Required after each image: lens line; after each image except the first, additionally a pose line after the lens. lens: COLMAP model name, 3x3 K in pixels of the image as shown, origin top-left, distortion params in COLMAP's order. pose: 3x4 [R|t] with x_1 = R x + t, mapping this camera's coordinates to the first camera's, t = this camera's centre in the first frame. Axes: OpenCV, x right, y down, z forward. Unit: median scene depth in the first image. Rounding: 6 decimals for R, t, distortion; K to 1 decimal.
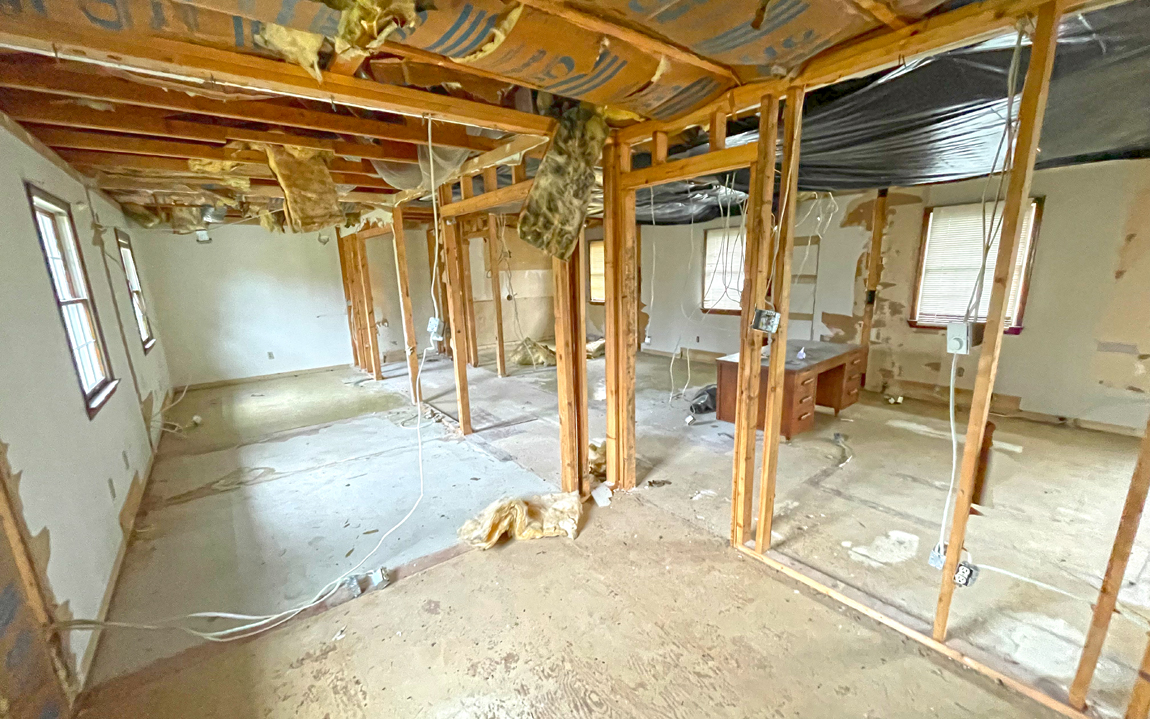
lens RADIAL K [[453.8, 0, 573.9], [0, 453.8, 367.0], [0, 0, 1]] dist [-0.002588, -0.000325]
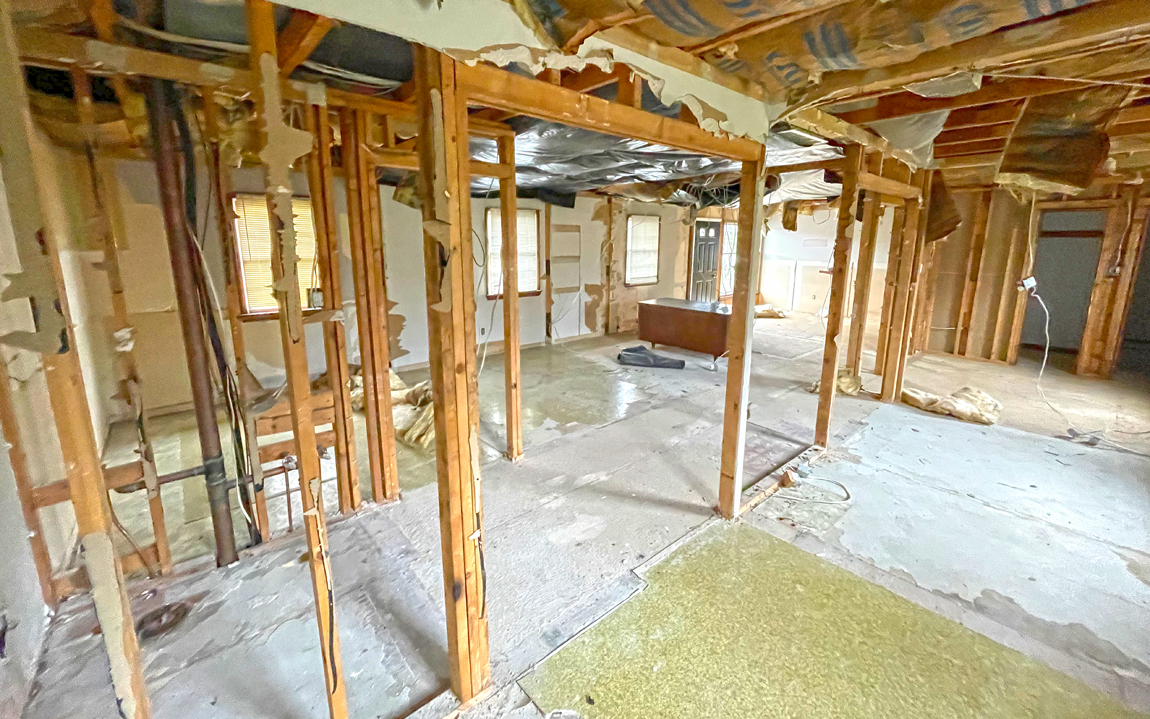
lens RADIAL K [[453.8, 0, 575.3], [0, 453.8, 324.8], [0, 0, 1]] dist [-0.002588, -0.000325]
pose [[-0.041793, -0.155973, 0.986877, -0.817516], [0.213153, 0.963608, 0.161322, -0.243432], [-0.976125, 0.217098, -0.007026, 1.151065]]
